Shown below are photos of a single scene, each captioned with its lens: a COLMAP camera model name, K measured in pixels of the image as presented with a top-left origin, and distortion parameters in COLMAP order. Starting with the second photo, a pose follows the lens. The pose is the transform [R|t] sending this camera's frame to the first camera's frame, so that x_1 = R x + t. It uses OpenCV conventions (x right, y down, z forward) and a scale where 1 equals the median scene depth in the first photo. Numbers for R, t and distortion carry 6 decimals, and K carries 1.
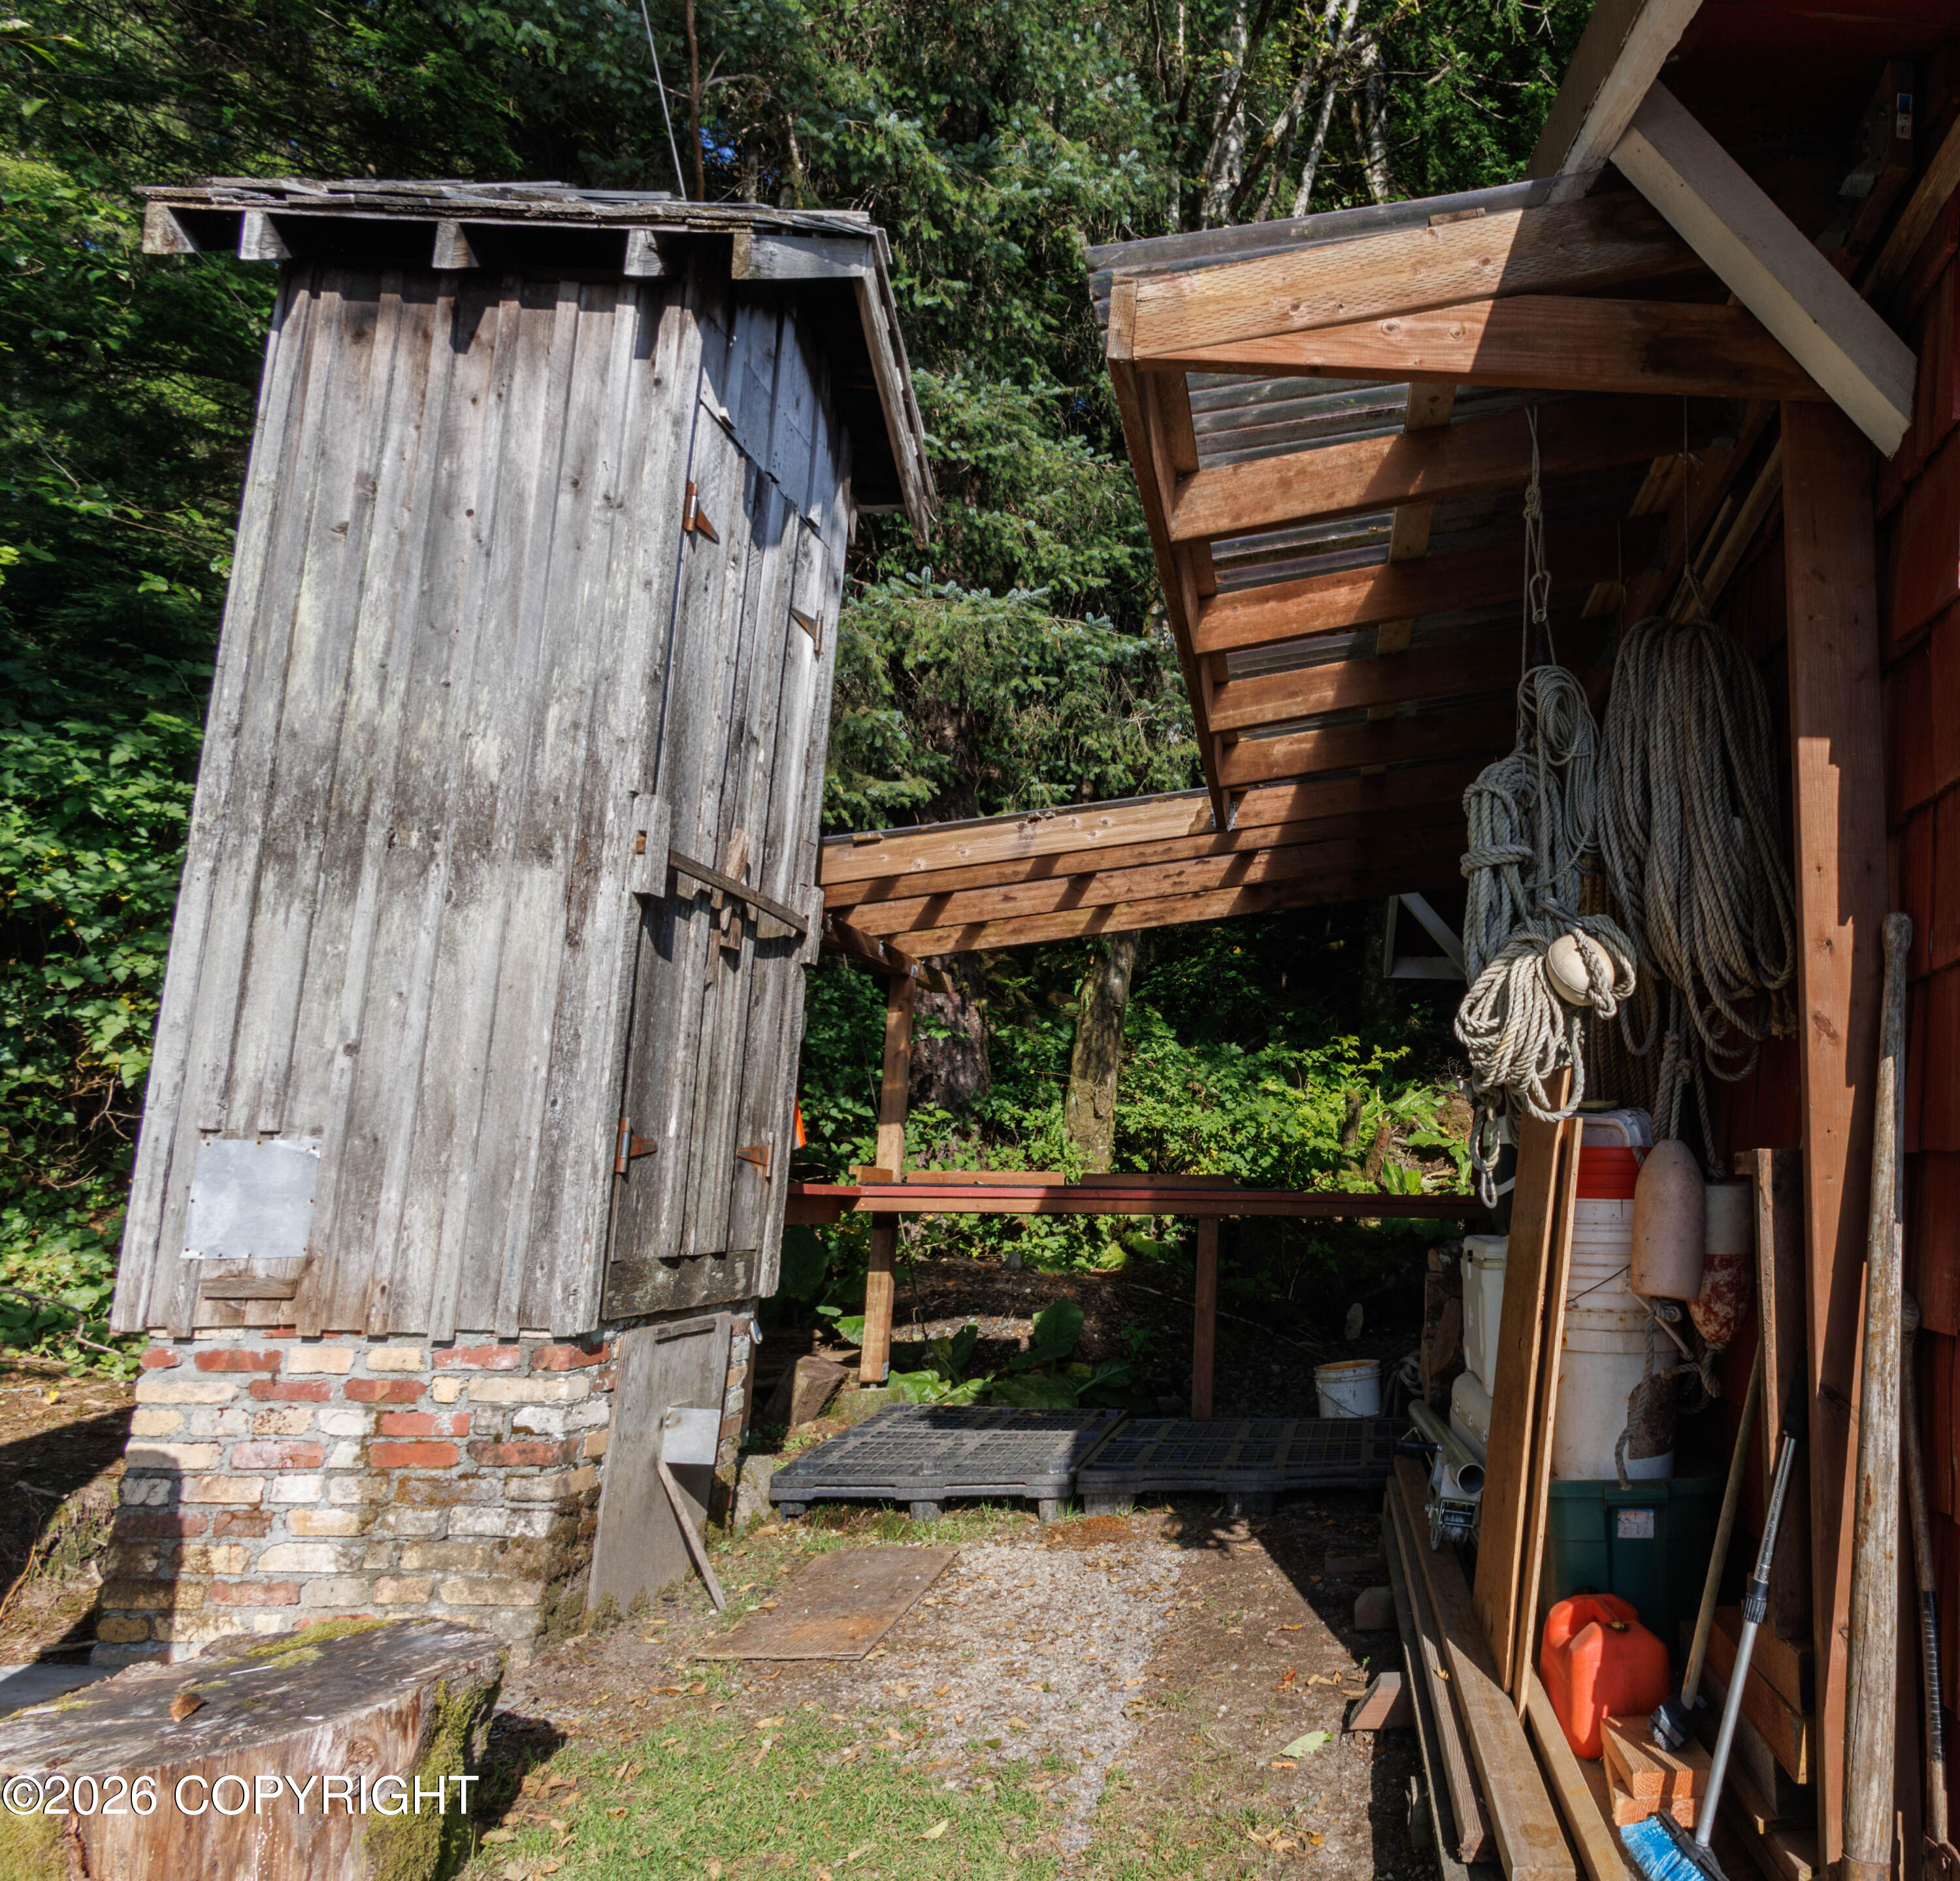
lens RADIAL K [[1301.6, 0, 1388.2], [0, 1301.6, 985.1], [0, 0, 1]] dist [0.001320, 0.003305]
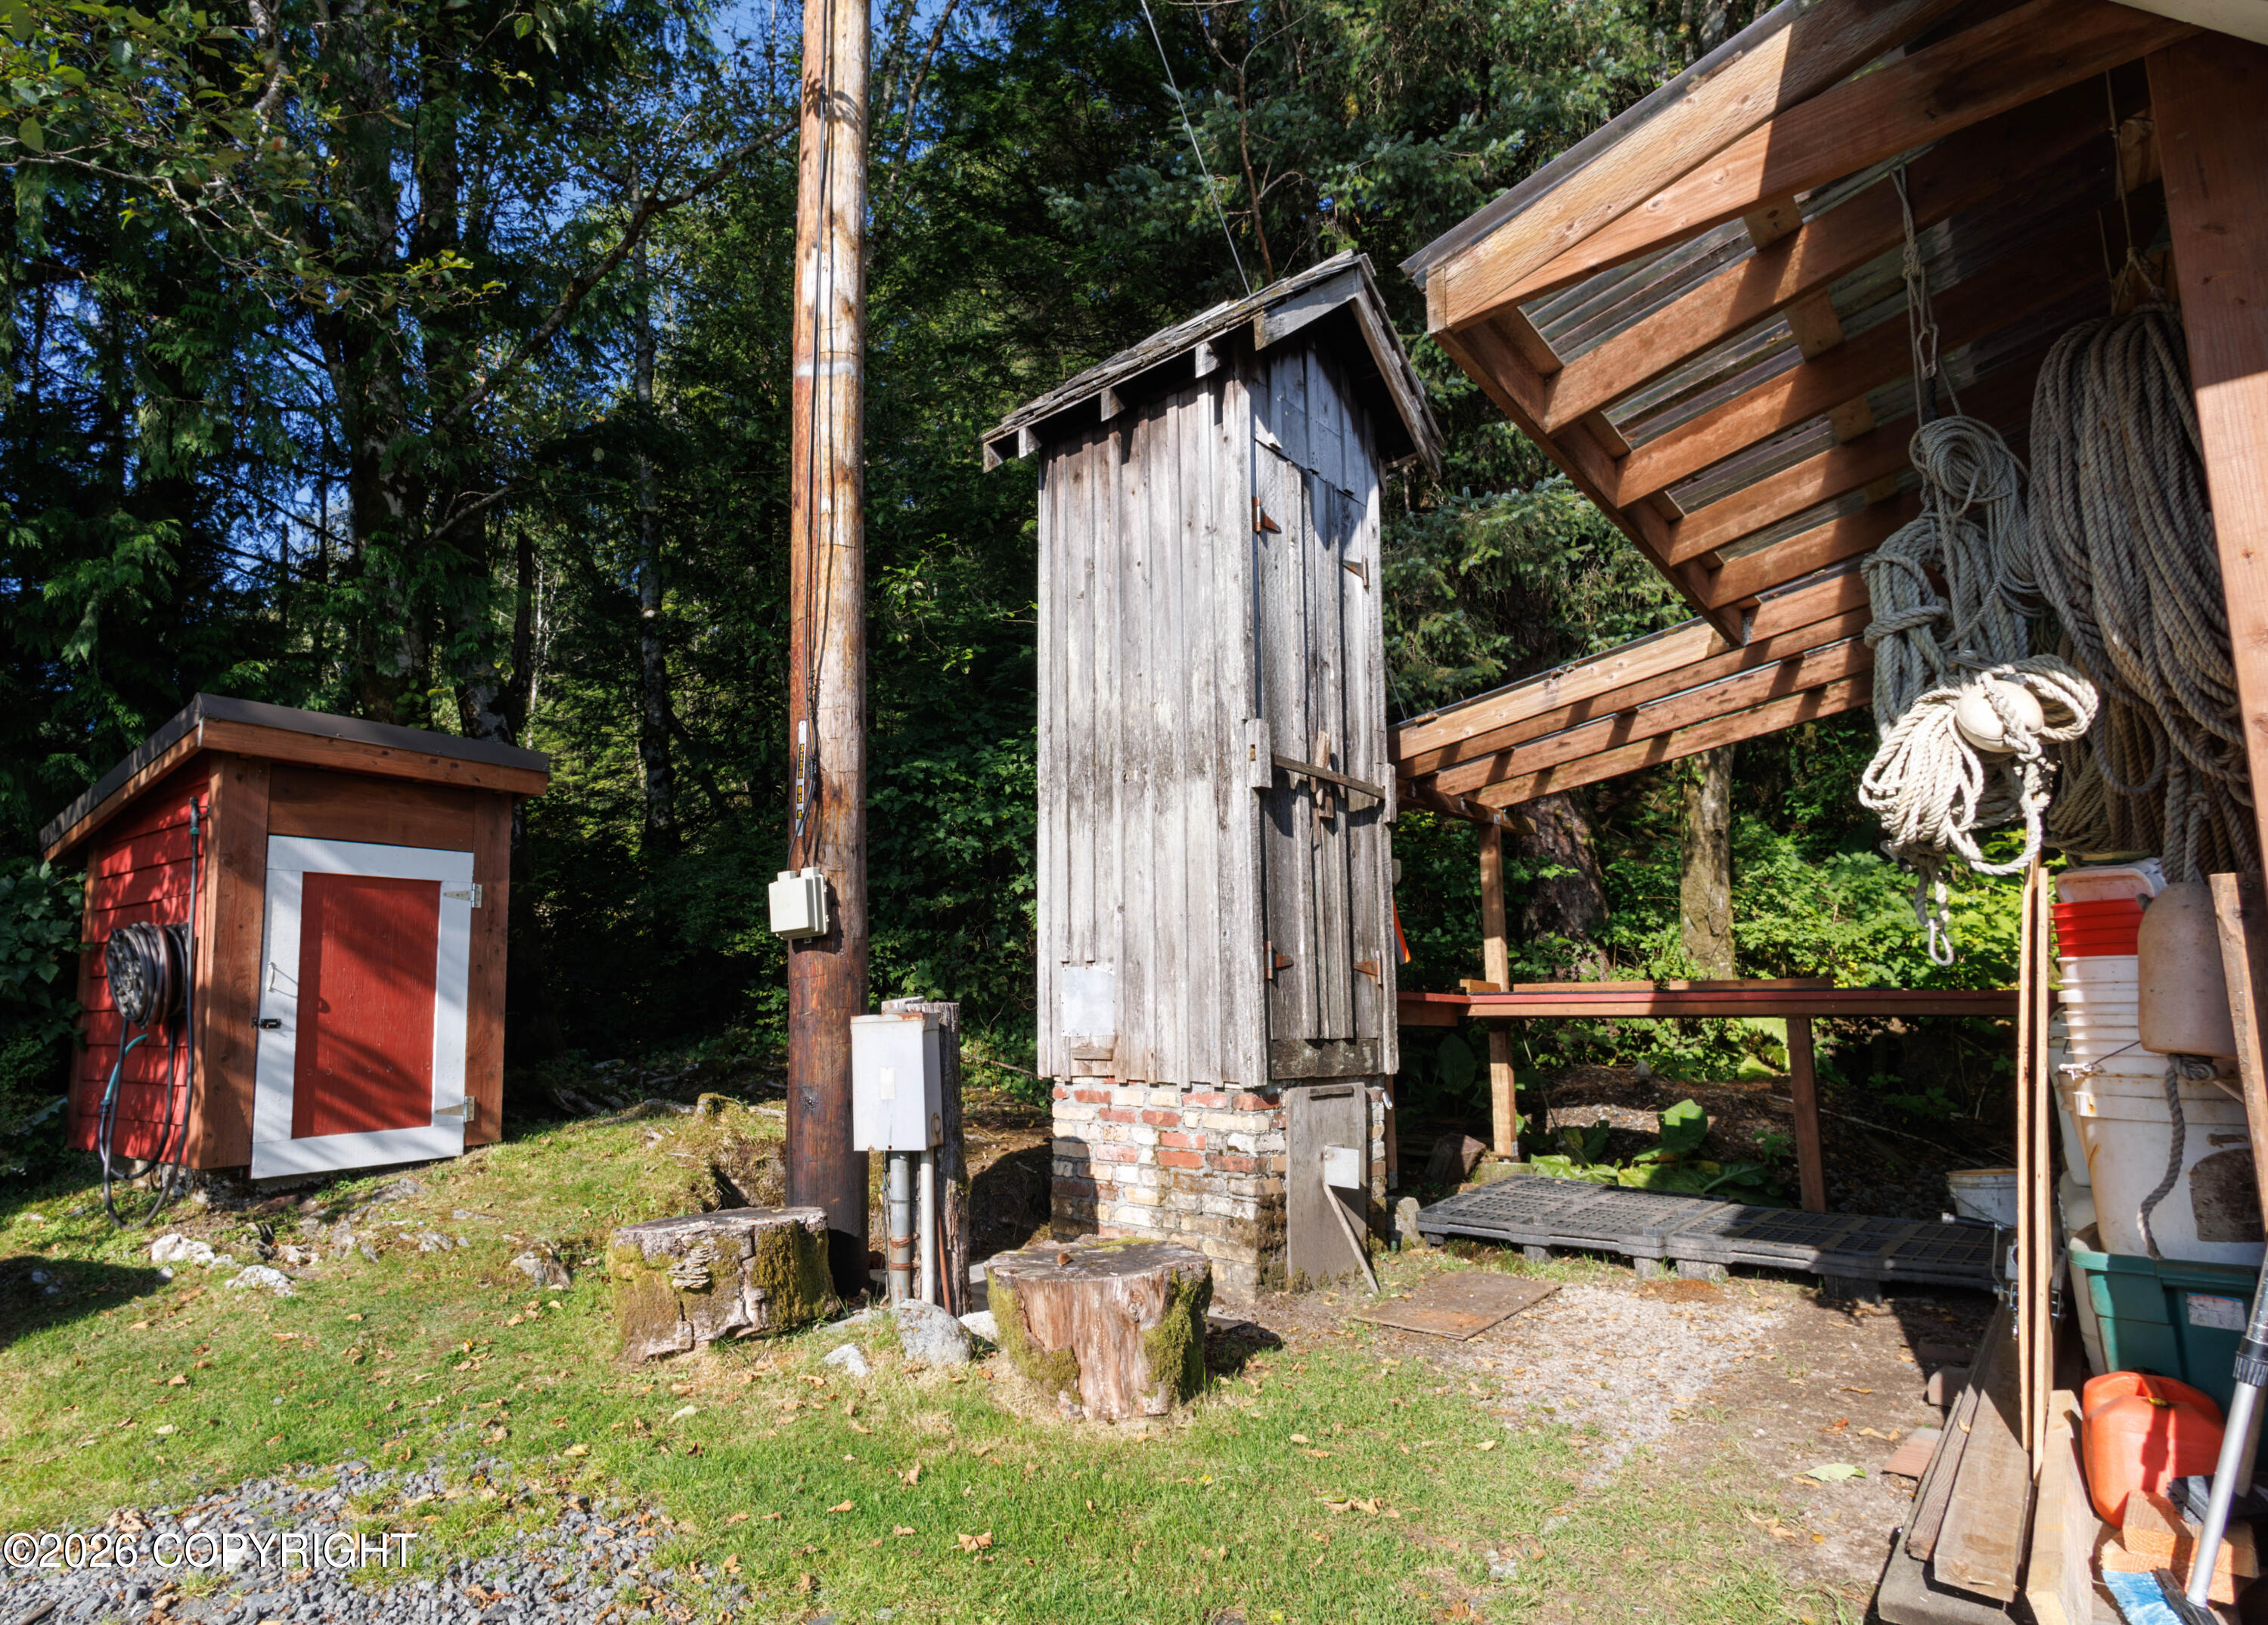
lens RADIAL K [[1156.1, 0, 1081.2], [0, 1156.1, 854.5], [0, 0, 1]] dist [0.003712, 0.000869]
pose [[0.719023, -0.111721, -0.685948, 0.157975], [0.118880, 0.992219, -0.036991, 0.027363], [0.684743, -0.054948, 0.726710, -0.076249]]
